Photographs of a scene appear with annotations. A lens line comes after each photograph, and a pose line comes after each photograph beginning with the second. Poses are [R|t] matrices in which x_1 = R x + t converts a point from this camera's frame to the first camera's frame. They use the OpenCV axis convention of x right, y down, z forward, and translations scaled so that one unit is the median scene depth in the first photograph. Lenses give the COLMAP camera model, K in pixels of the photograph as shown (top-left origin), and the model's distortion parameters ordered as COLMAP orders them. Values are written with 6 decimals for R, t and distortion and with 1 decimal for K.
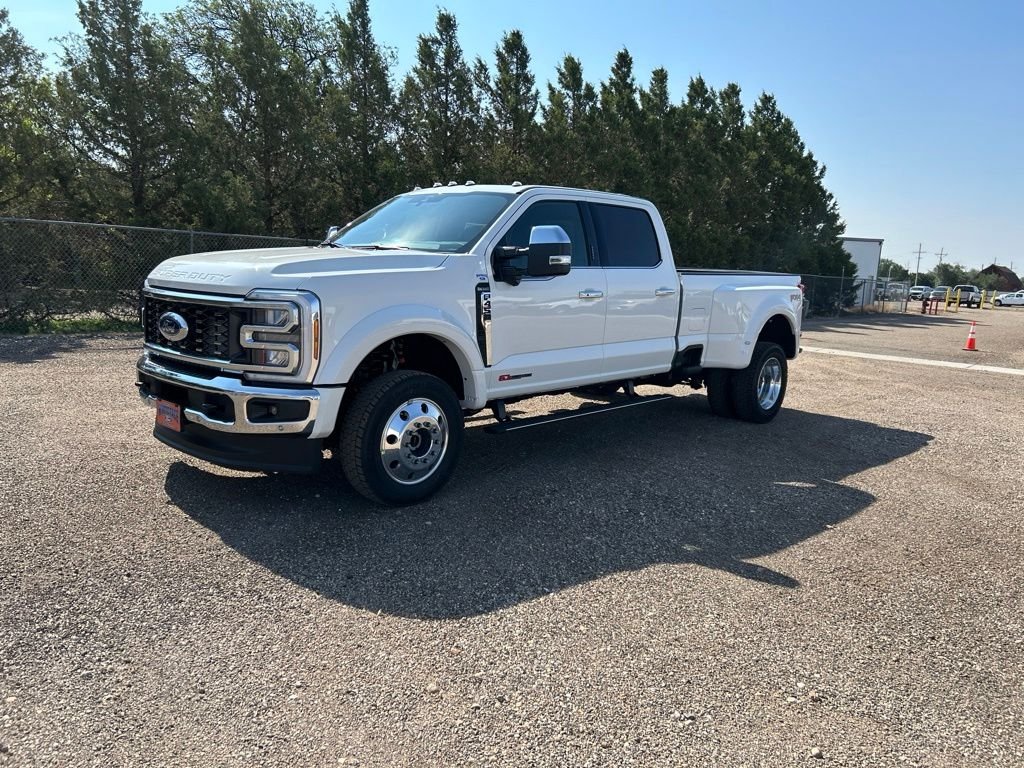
lens RADIAL K [[776.1, 0, 512.0], [0, 776.1, 384.0], [0, 0, 1]] dist [0.033665, -0.007597]
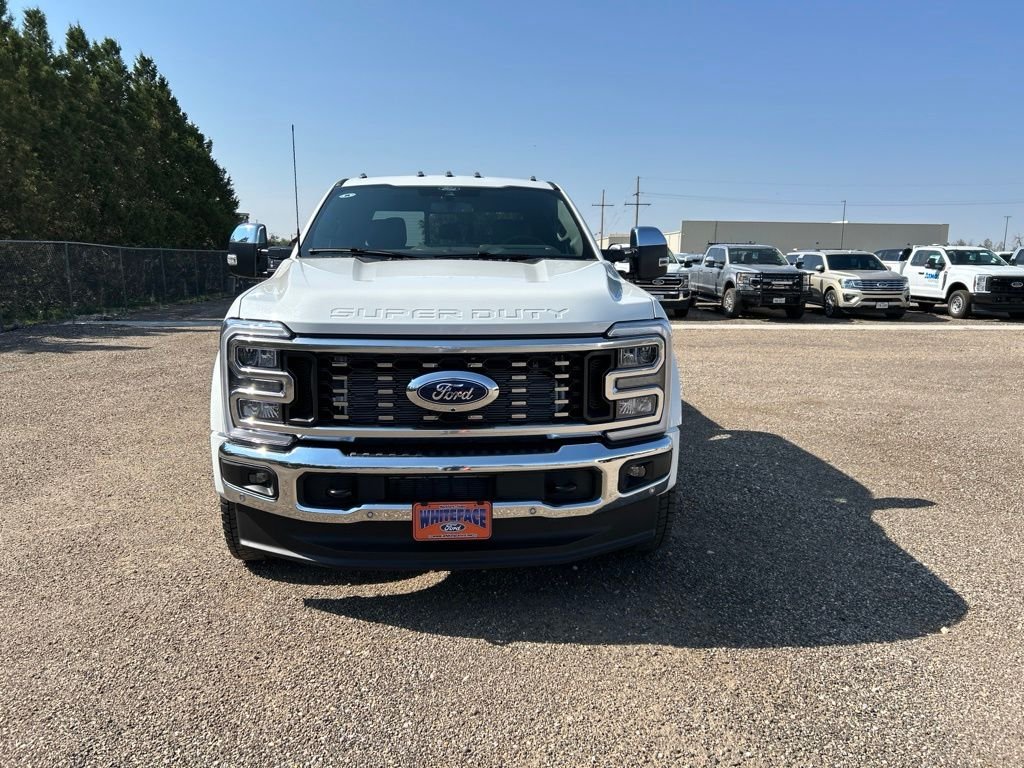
lens RADIAL K [[751.8, 0, 512.0], [0, 751.8, 384.0], [0, 0, 1]] dist [0.138909, -0.176689]
pose [[0.661042, -0.156683, 0.733808, -0.768668], [0.127129, 0.987204, 0.096266, -0.119079], [-0.739501, 0.029653, 0.672502, 0.460023]]
